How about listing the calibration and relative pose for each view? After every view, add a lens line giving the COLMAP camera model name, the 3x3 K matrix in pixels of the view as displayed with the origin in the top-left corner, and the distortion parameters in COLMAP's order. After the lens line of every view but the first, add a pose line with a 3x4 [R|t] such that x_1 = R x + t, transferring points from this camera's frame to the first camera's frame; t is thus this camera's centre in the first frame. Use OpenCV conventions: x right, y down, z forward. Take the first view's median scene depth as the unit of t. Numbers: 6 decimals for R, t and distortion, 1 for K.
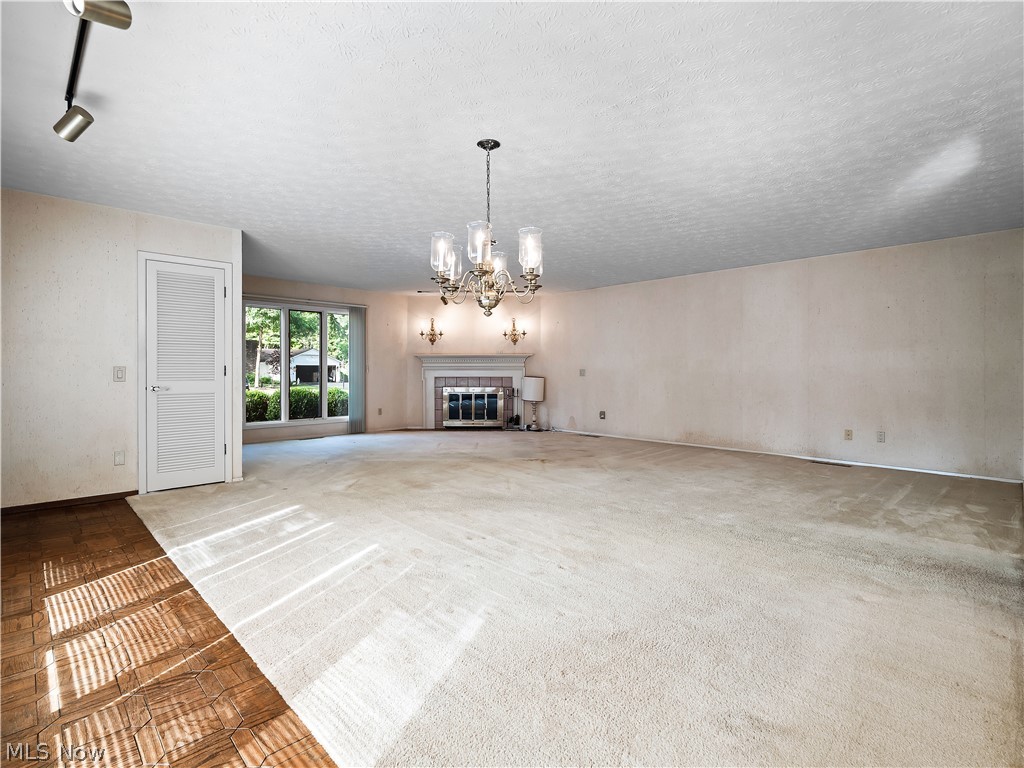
lens RADIAL K [[498.2, 0, 511.0], [0, 498.2, 375.8], [0, 0, 1]] dist [0.000180, -0.000063]
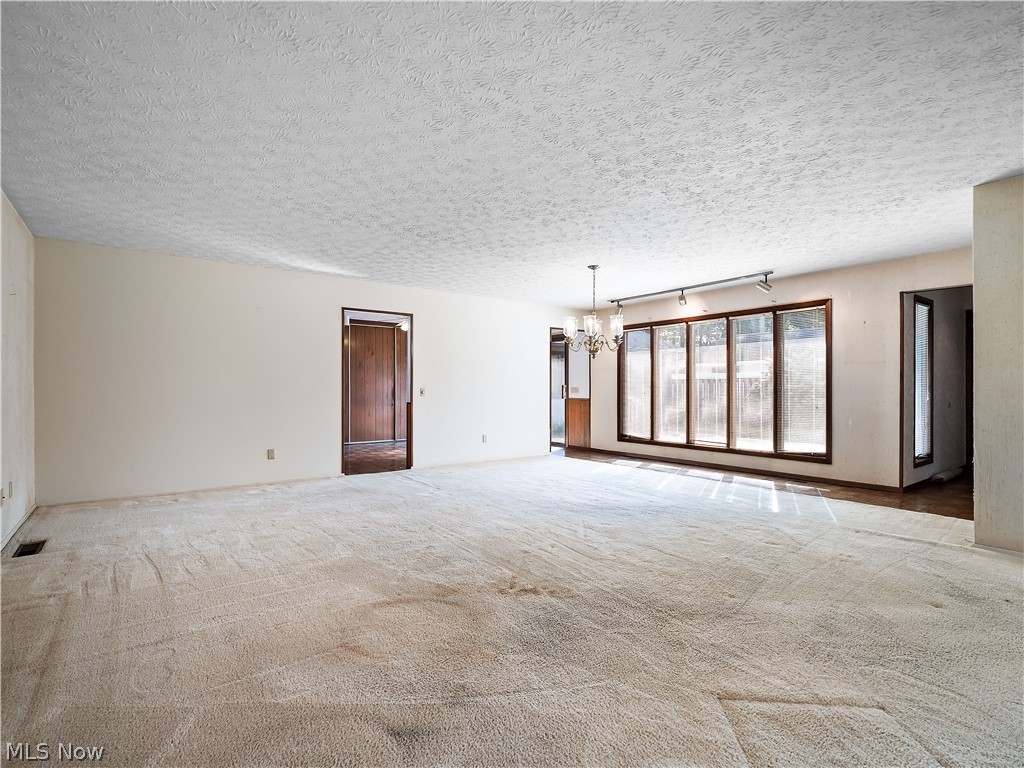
lens RADIAL K [[503.3, 0, 506.4], [0, 503.3, 389.0], [0, 0, 1]] dist [-0.000086, -0.000248]
pose [[-0.989202, -0.000164, 0.146561, 0.000510], [0.002030, 0.999888, 0.014819, -0.012338], [-0.146547, 0.014956, -0.989091, 0.960274]]
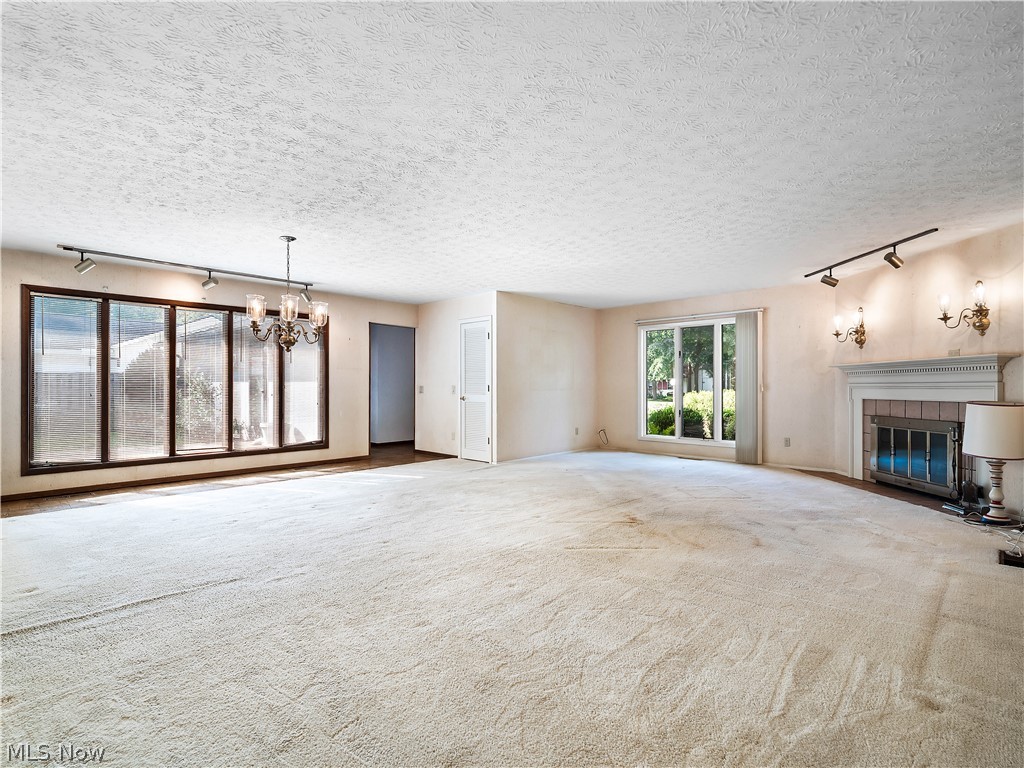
lens RADIAL K [[503.3, 0, 506.4], [0, 503.3, 389.0], [0, 0, 1]] dist [-0.000086, -0.000248]
pose [[0.010113, 0.003793, -0.999942, 0.489930], [-0.012463, 0.999916, 0.003667, -0.006986], [0.999871, 0.012425, 0.010160, 0.543110]]
